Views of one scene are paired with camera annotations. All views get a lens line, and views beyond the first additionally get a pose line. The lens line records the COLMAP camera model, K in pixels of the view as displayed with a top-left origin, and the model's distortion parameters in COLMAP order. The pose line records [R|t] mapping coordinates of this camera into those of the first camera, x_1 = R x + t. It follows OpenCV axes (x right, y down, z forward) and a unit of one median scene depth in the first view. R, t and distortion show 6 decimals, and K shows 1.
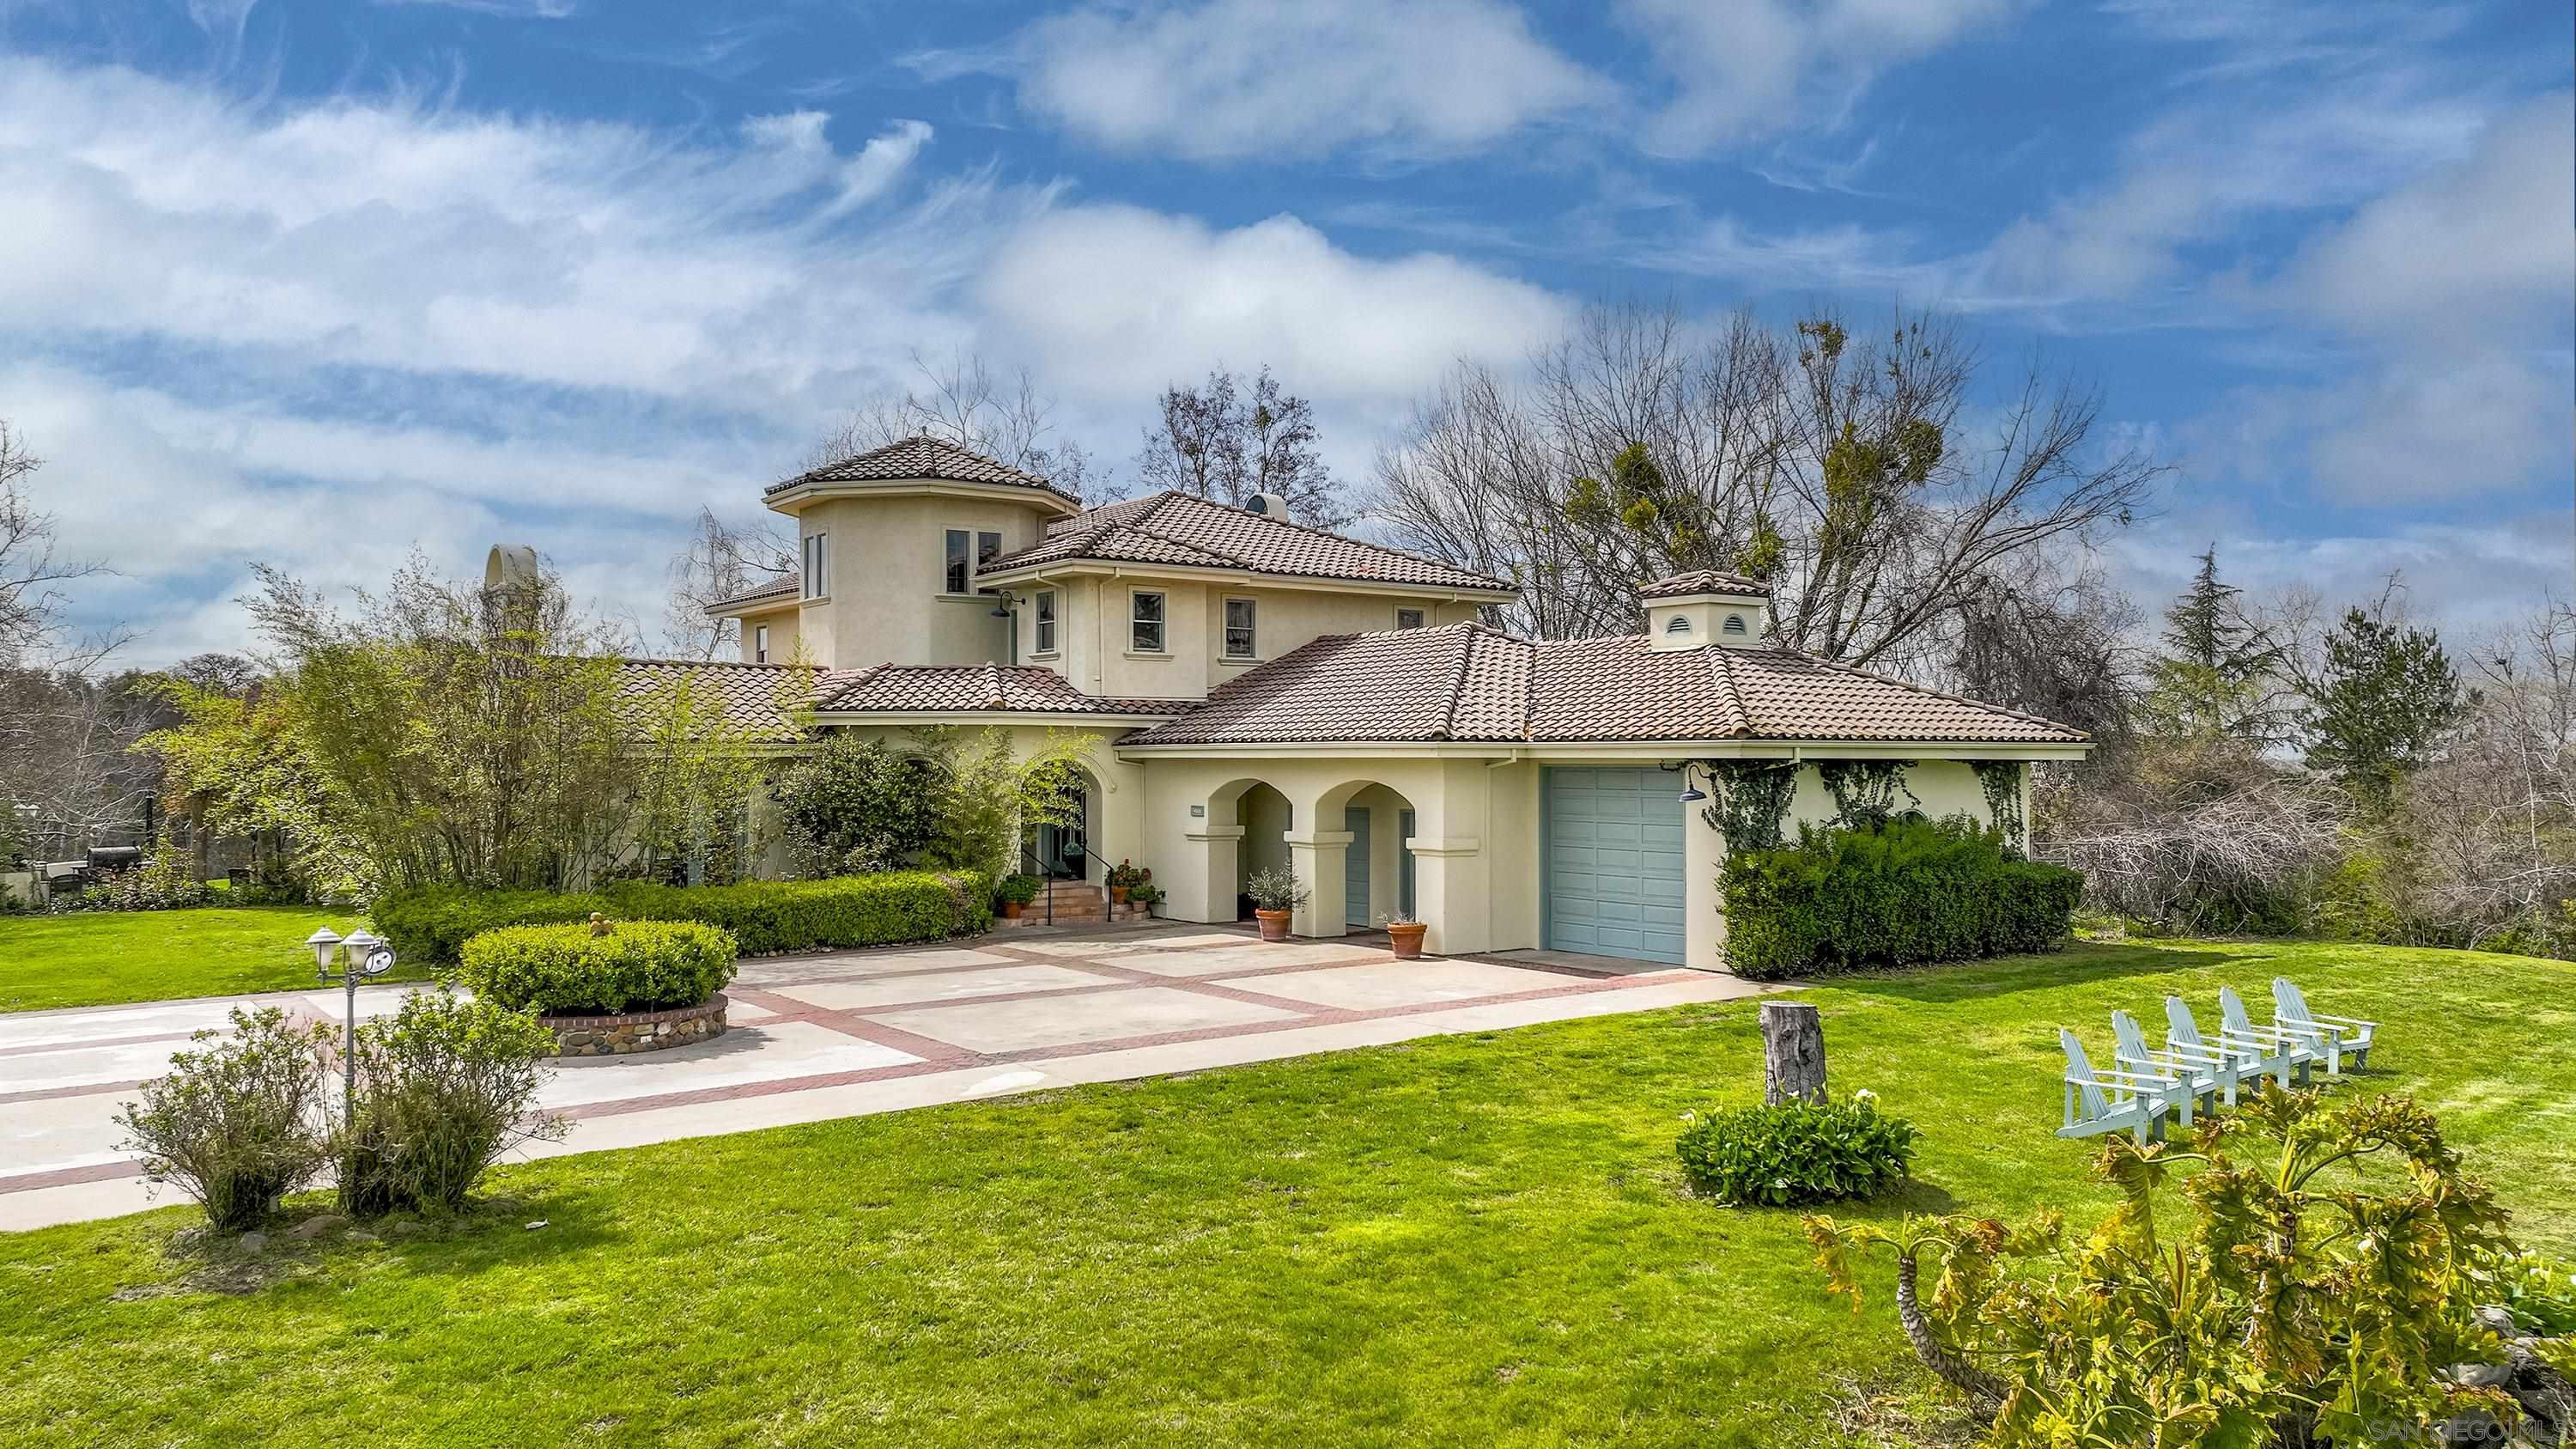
lens RADIAL K [[1813.1, 0, 1288.0], [0, 1813.1, 724.5], [0, 0, 1]] dist [0.003195, 0.000611]
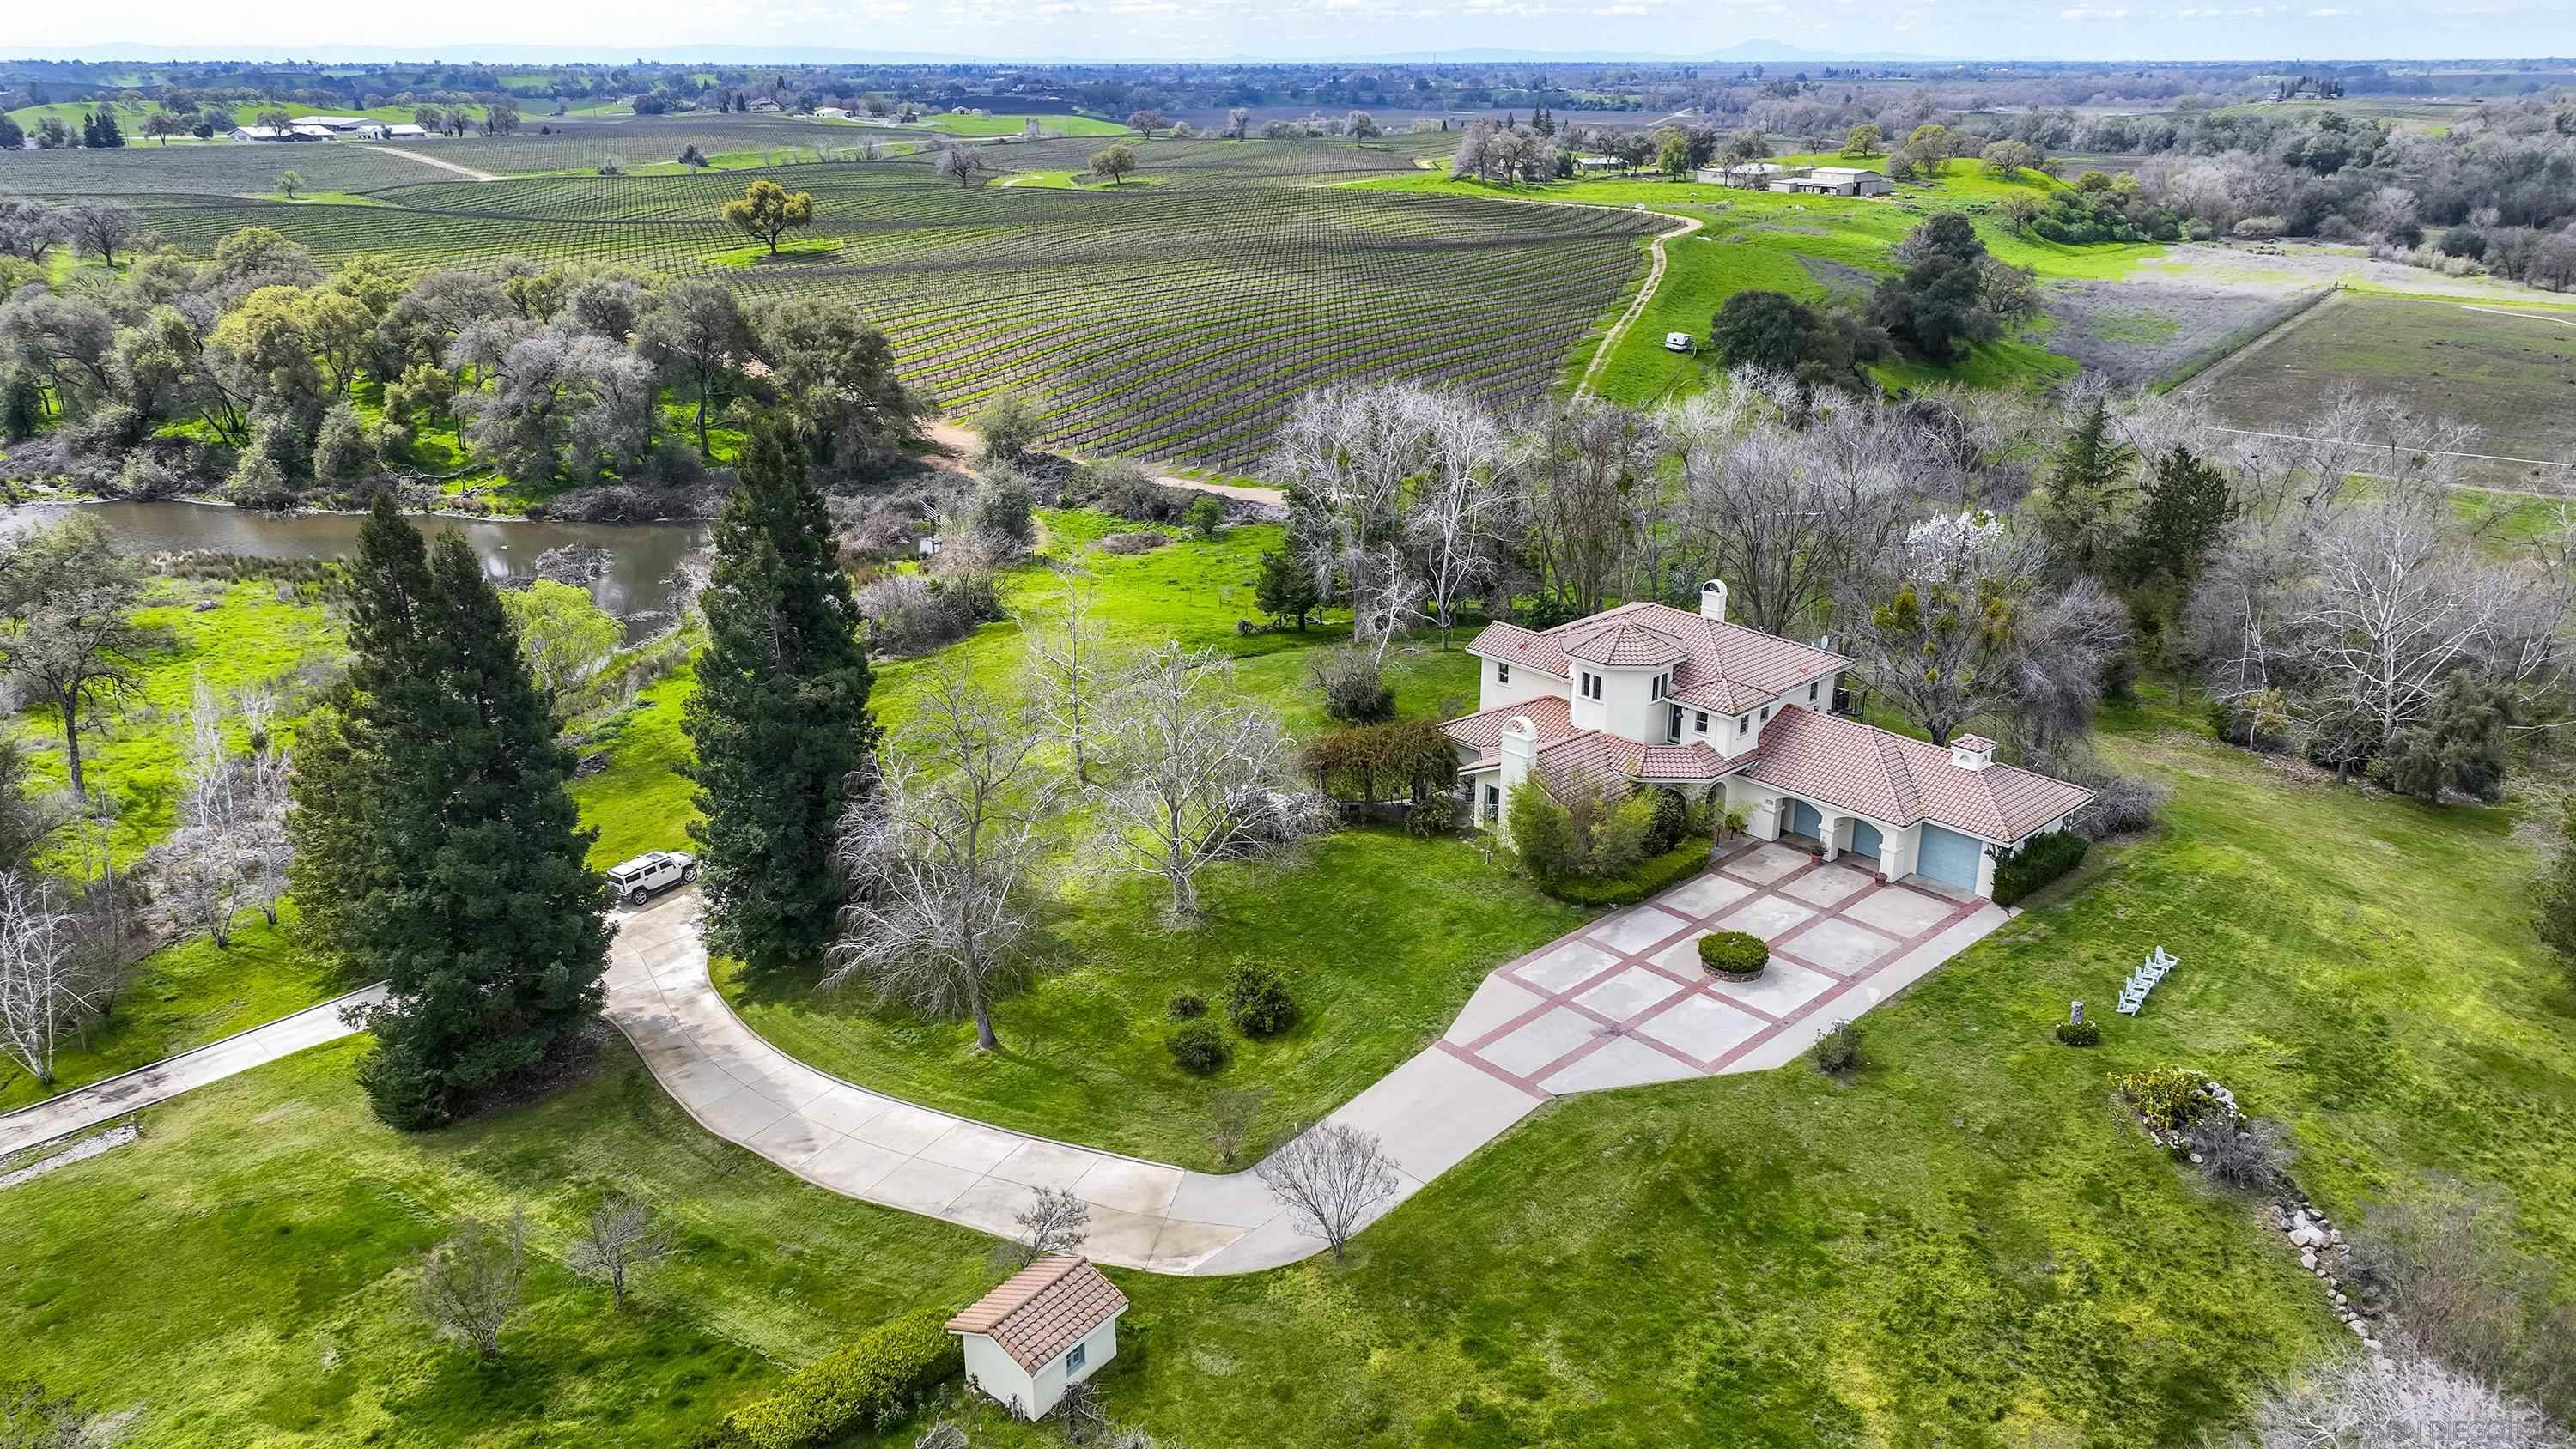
lens RADIAL K [[1773.3, 0, 1288.0], [0, 1773.3, 724.5], [0, 0, 1]] dist [0.007131, 0.001907]
pose [[0.994703, -0.041321, 0.094122, -1.075146], [0.004733, 0.933087, 0.359621, -1.082660], [-0.102684, -0.357270, 0.928339, -1.429901]]
